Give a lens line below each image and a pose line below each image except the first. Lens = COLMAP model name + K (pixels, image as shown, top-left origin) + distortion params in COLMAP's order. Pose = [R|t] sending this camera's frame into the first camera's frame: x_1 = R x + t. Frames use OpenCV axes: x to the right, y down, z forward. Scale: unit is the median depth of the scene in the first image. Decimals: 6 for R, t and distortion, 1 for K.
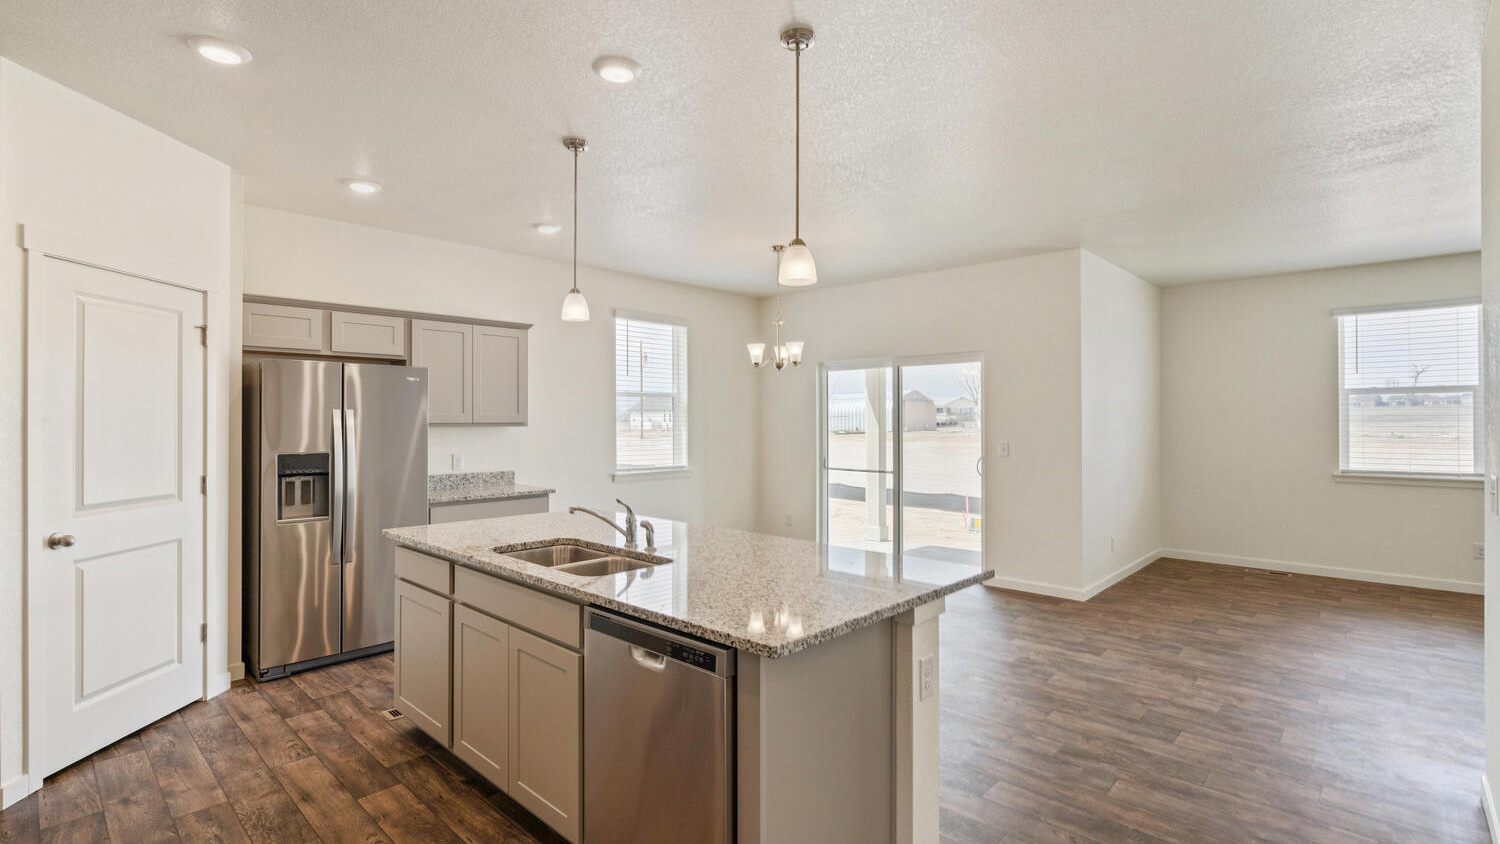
lens RADIAL K [[695.7, 0, 727.9], [0, 695.7, 419.3], [0, 0, 1]] dist [-0.002478, -0.000227]
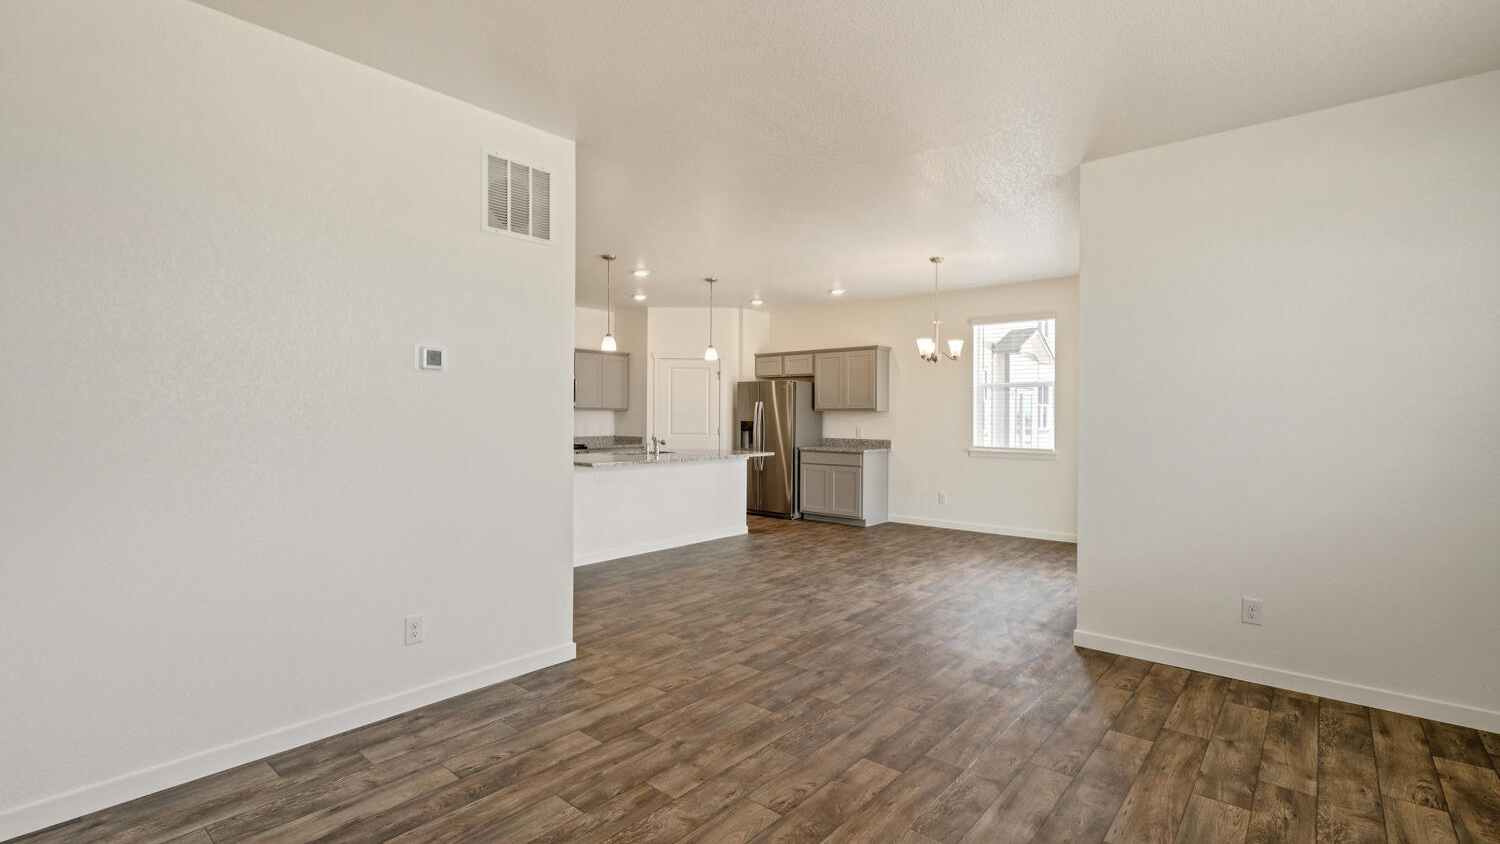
lens RADIAL K [[675.6, 0, 746.8], [0, 675.6, 417.7], [0, 0, 1]] dist [-0.002219, 0.000456]
pose [[0.063164, 0.004015, -0.997995, 1.718324], [-0.005443, 0.999978, 0.003678, 0.030607], [0.997988, 0.005200, 0.063184, 0.871261]]
